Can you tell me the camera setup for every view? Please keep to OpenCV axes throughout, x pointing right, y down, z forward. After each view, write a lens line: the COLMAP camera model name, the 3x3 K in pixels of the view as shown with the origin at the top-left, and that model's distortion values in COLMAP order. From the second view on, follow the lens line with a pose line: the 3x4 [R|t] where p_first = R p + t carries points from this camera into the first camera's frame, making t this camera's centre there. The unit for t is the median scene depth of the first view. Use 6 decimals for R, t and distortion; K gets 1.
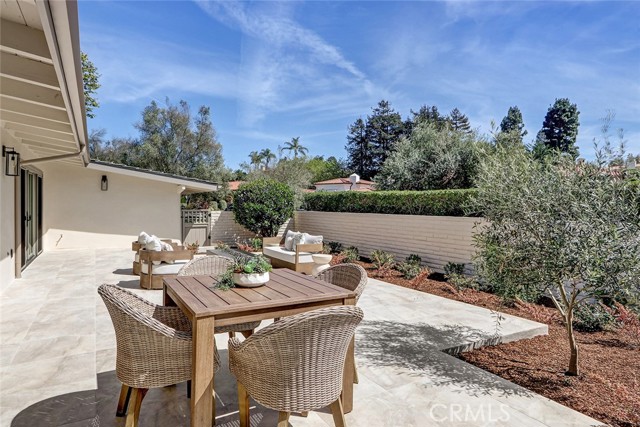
lens RADIAL K [[371.4, 0, 324.1], [0, 371.4, 213.1], [0, 0, 1]] dist [0.005377, 0.004465]
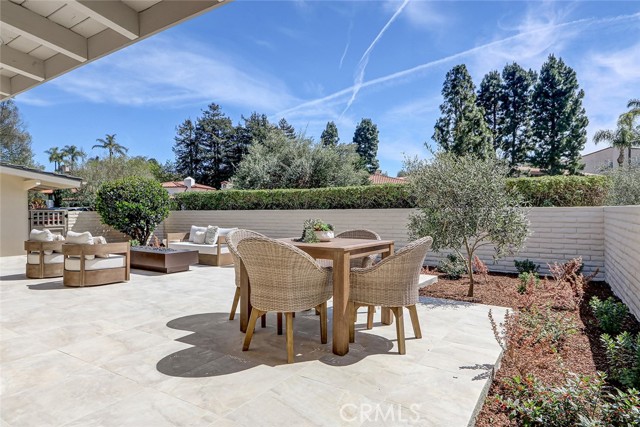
lens RADIAL K [[371.4, 0, 323.9], [0, 371.4, 213.5], [0, 0, 1]] dist [0.005377, 0.004465]
pose [[0.898580, -0.018919, 0.438402, -0.069636], [0.025127, 0.999649, -0.008362, 0.009973], [-0.438090, 0.018530, 0.898740, -0.015546]]
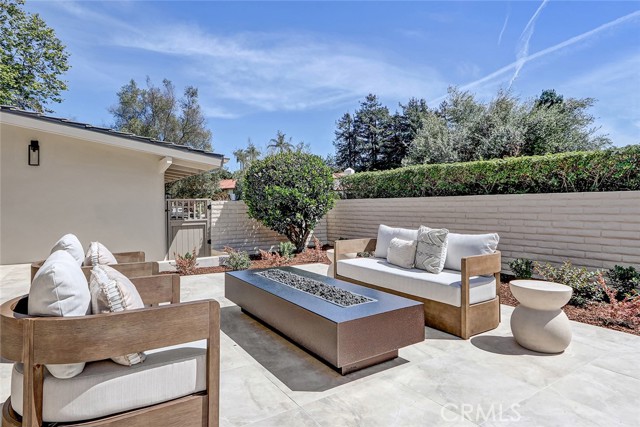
lens RADIAL K [[374.3, 0, 306.8], [0, 374.3, 188.4], [0, 0, 1]] dist [-0.000337, 0.002931]
pose [[0.999671, -0.025638, -0.001227, -0.062812], [0.025506, 0.997593, -0.064473, 0.008849], [0.002877, 0.064421, 0.997919, 0.160097]]
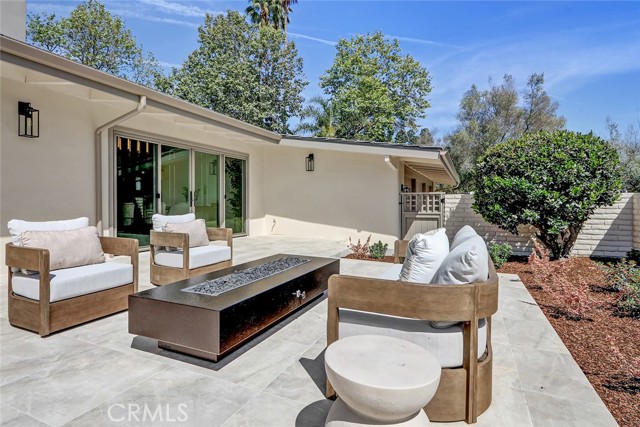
lens RADIAL K [[334.8, 0, 323.2], [0, 334.8, 210.7], [0, 0, 1]] dist [-0.016027, 0.000029]
pose [[0.544213, 0.009485, -0.838894, 0.031887], [-0.011746, 0.999924, 0.003686, 0.010672], [0.838865, 0.007848, 0.544283, 0.233423]]
